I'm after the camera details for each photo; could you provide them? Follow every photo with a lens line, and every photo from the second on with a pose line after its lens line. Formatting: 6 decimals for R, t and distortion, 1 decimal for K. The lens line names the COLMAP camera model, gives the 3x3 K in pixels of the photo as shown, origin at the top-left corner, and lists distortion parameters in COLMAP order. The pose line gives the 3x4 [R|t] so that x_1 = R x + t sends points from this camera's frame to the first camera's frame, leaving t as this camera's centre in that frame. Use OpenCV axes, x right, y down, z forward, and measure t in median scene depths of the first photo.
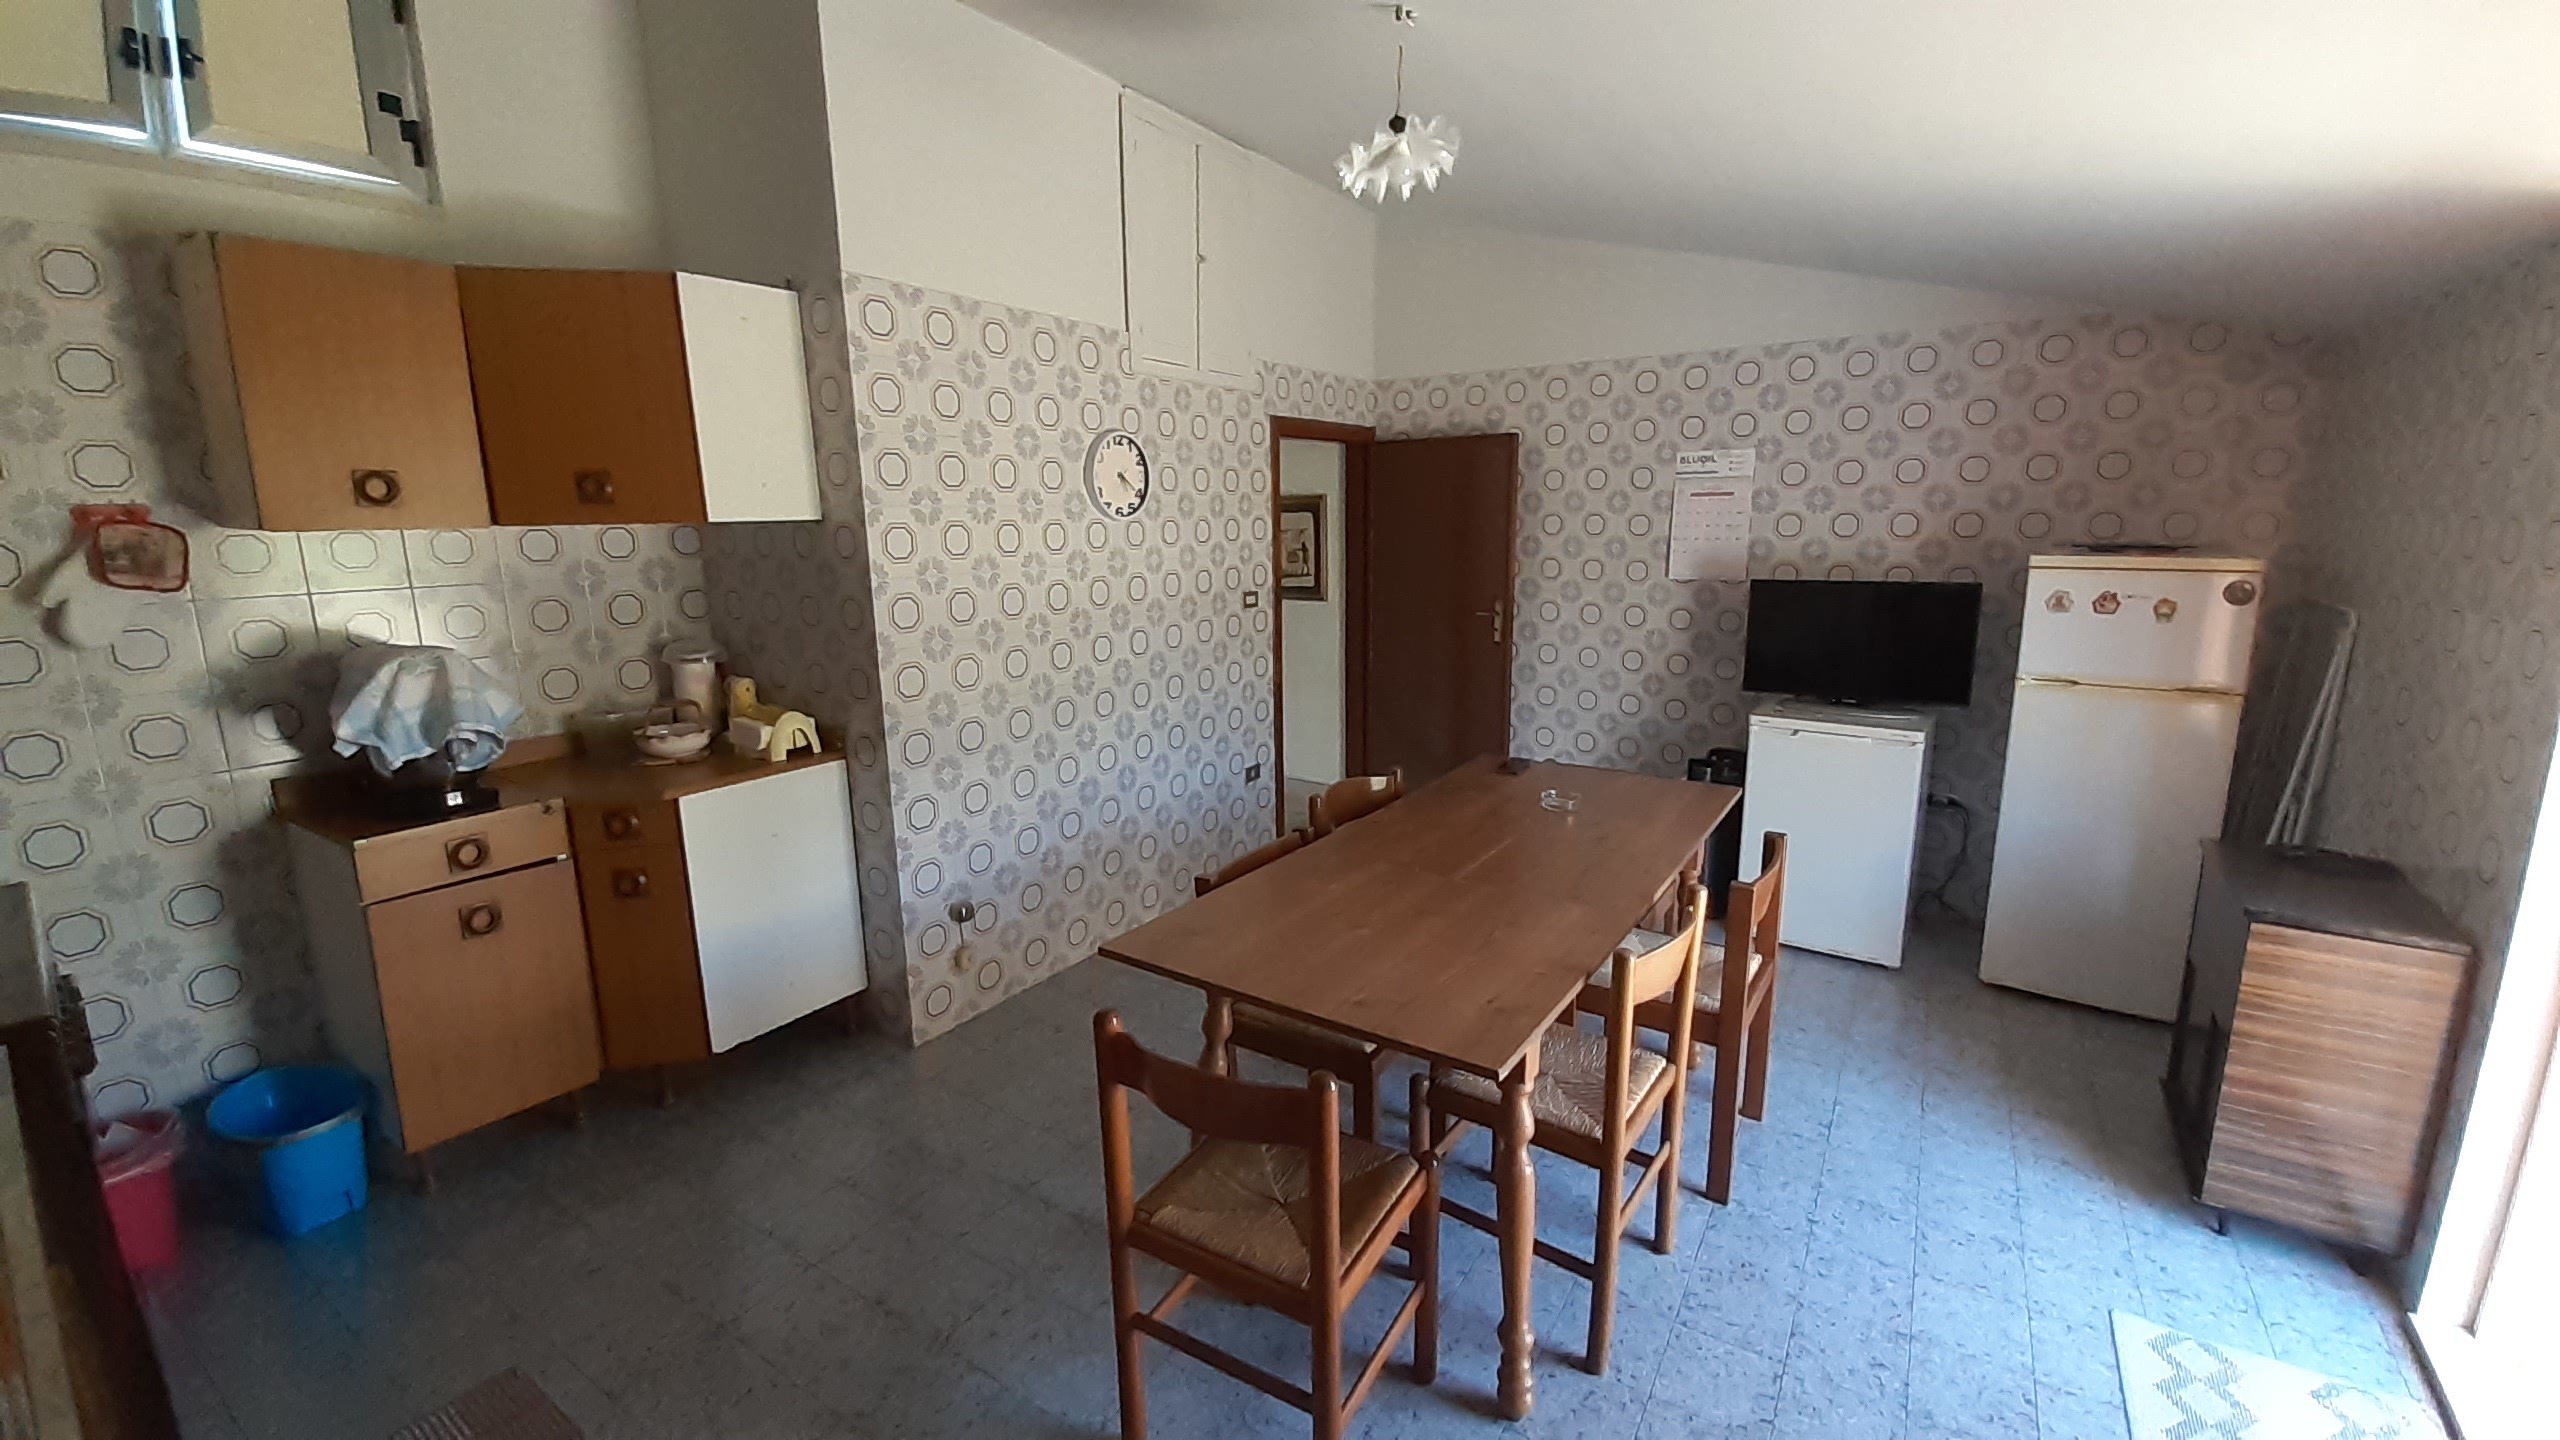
lens RADIAL K [[1005.6, 0, 1309.9], [0, 1005.6, 707.0], [0, 0, 1]] dist [0.031462, -0.021179]
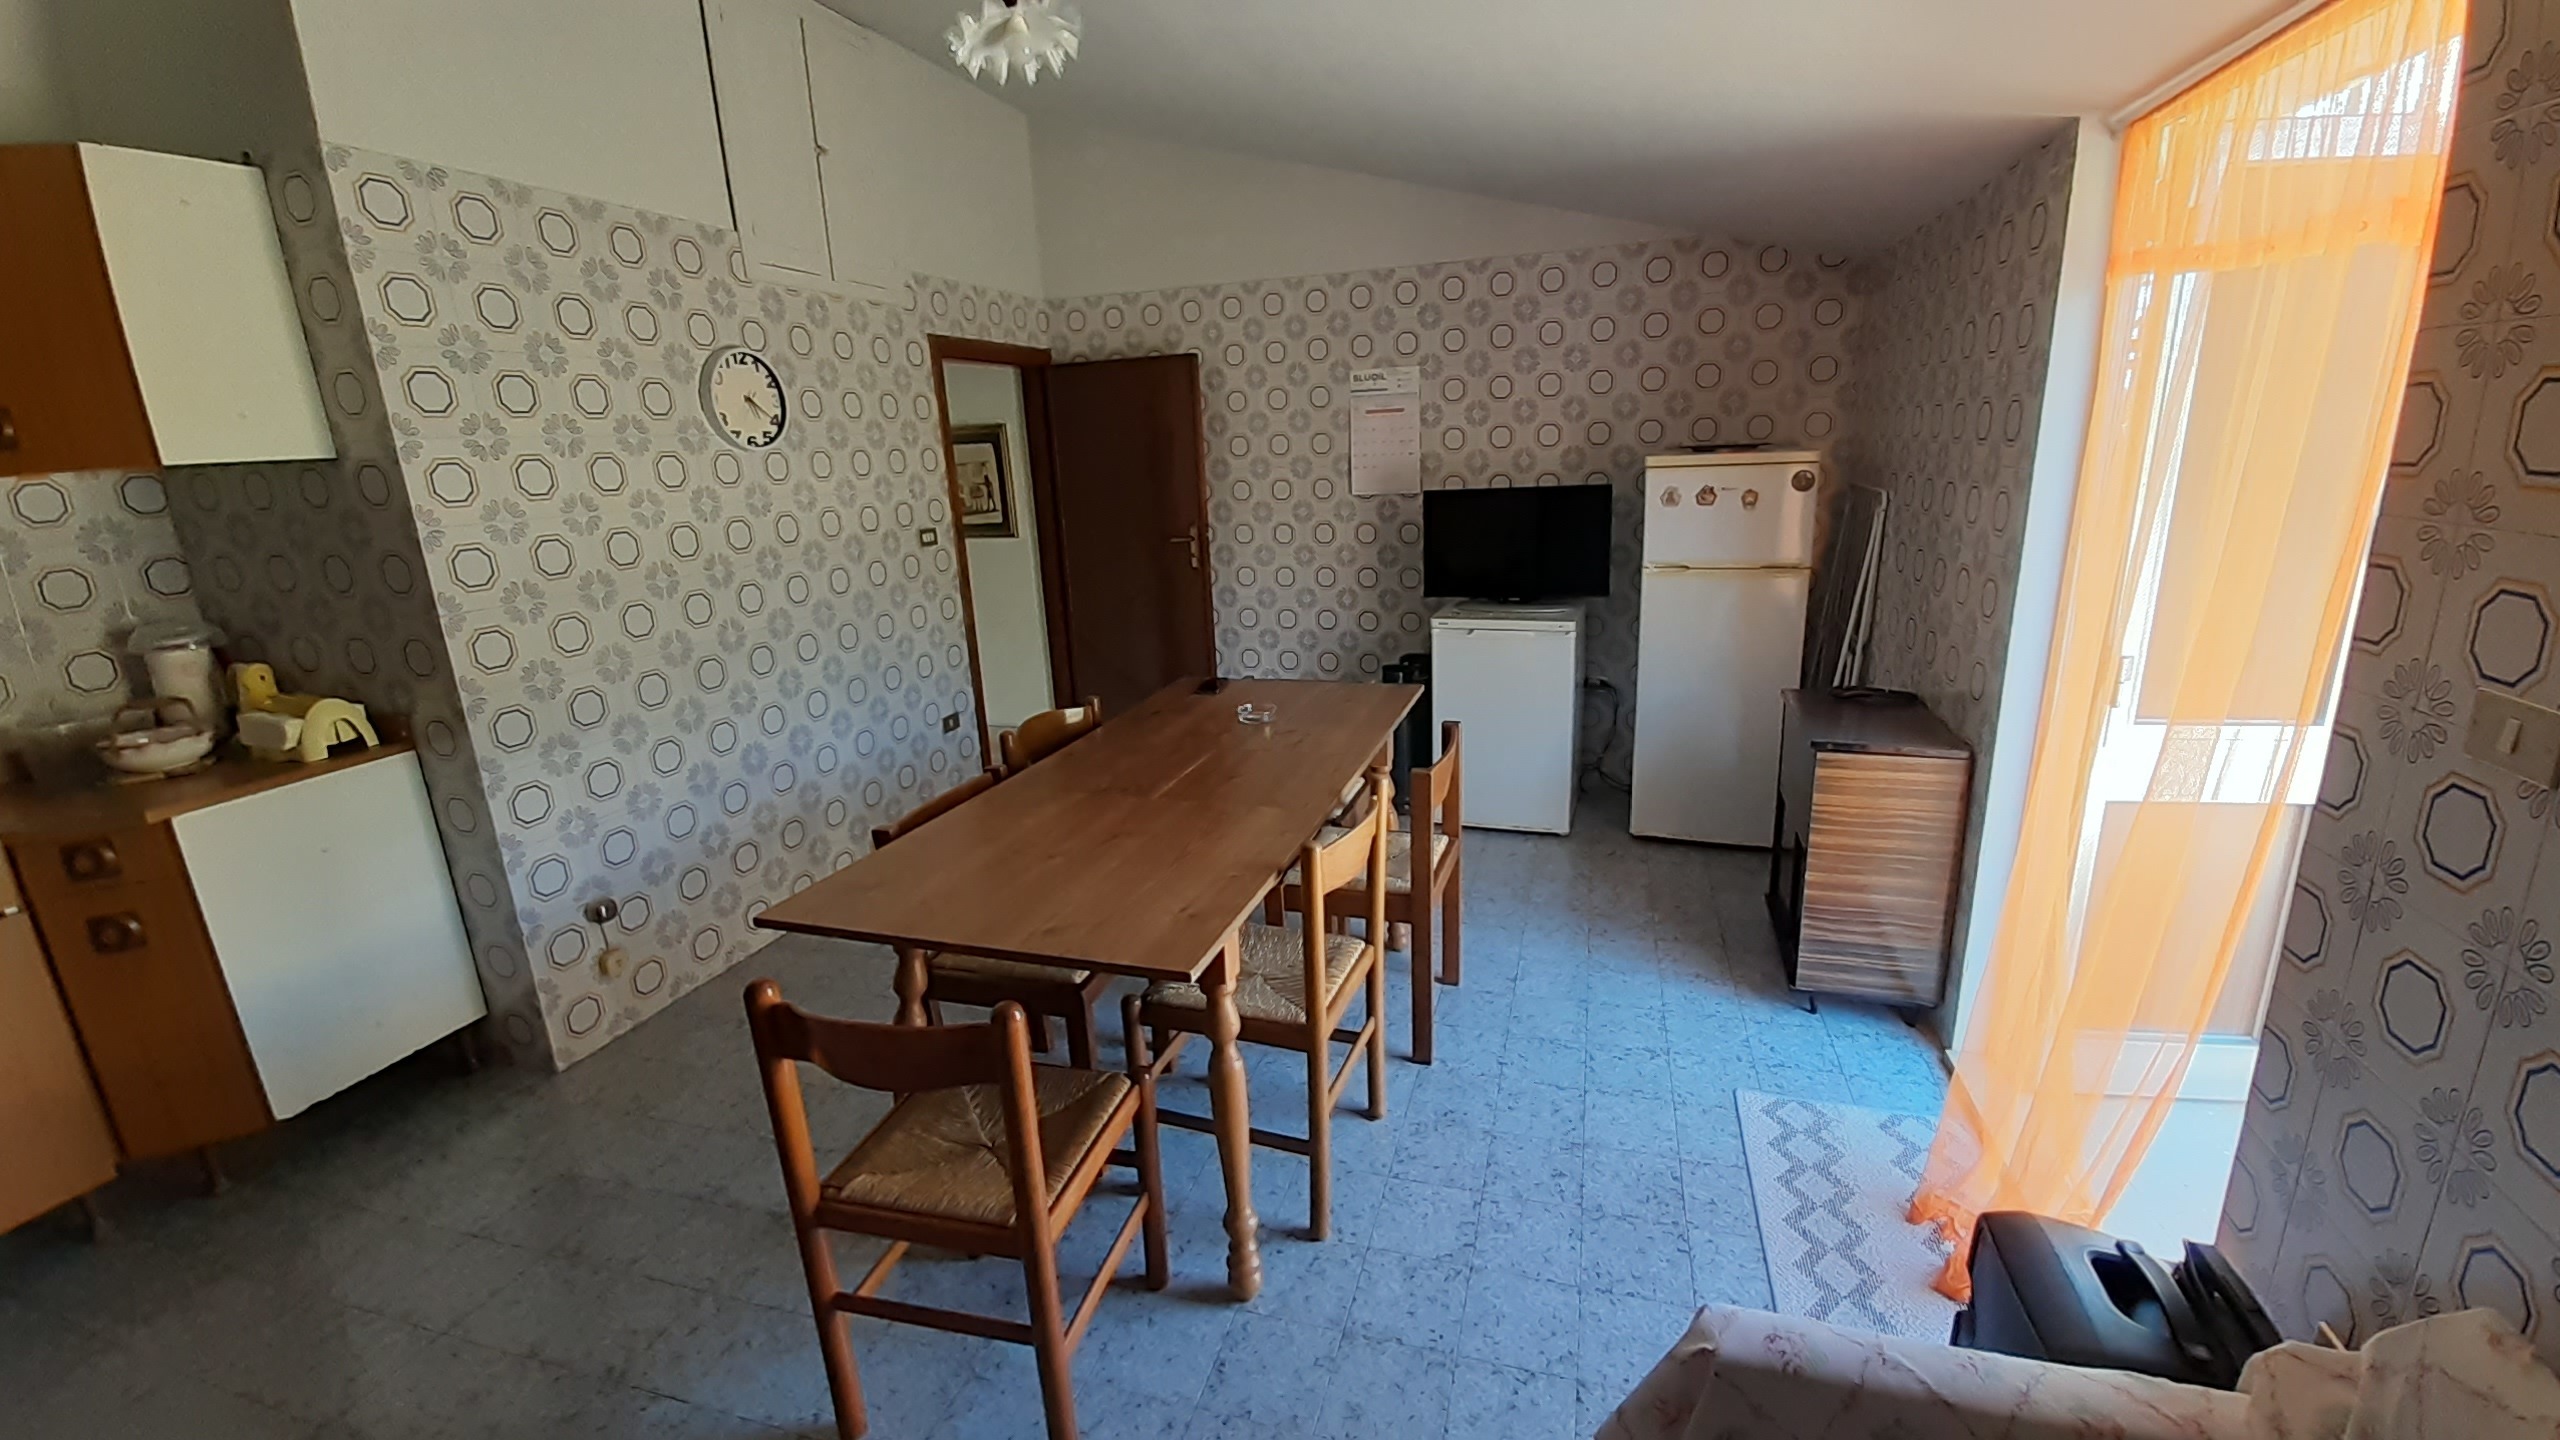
lens RADIAL K [[1005.6, 0, 1309.9], [0, 1005.6, 707.0], [0, 0, 1]] dist [0.031462, -0.021179]
pose [[0.961583, -0.096720, 0.256913, 0.036744], [0.081849, 0.994323, 0.067987, 0.020800], [-0.262030, -0.044348, 0.964040, 0.006294]]
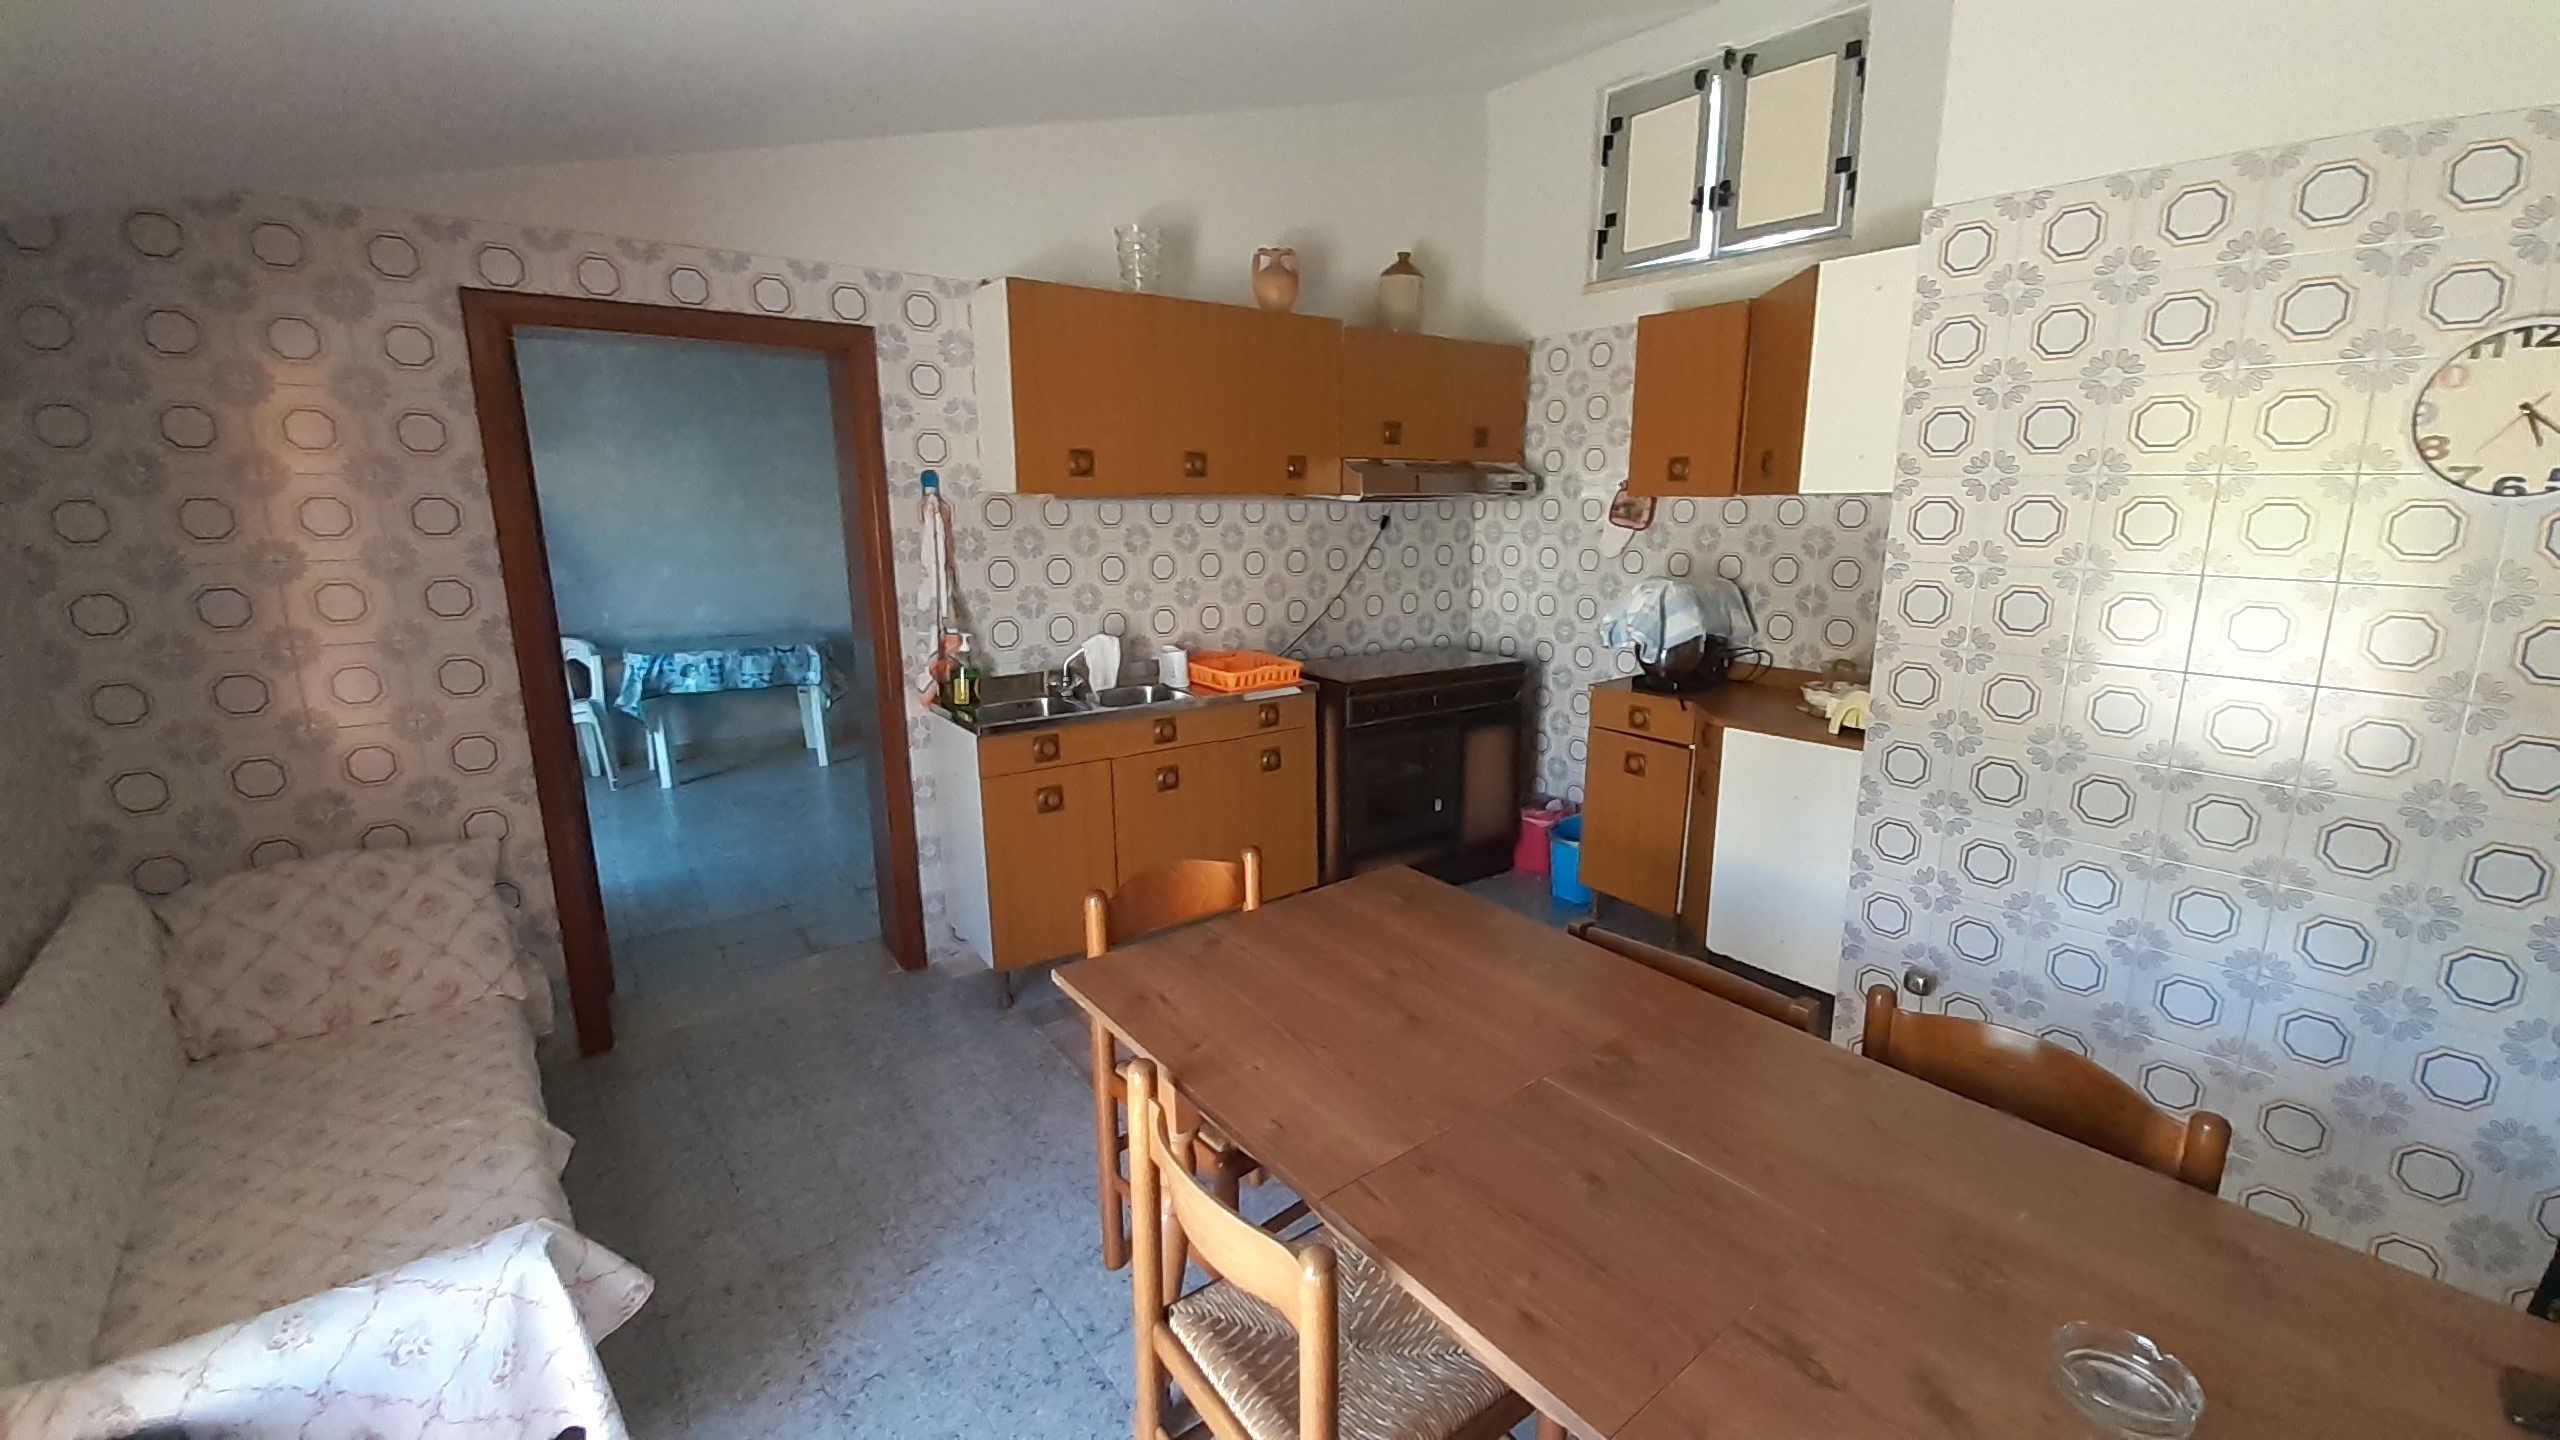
lens RADIAL K [[1005.6, 0, 1309.9], [0, 1005.6, 707.0], [0, 0, 1]] dist [0.031462, -0.021179]
pose [[-0.293987, 0.203213, -0.933957, 0.560920], [-0.189182, 0.945435, 0.265260, -0.140063], [0.936900, 0.254671, -0.239502, 0.749230]]
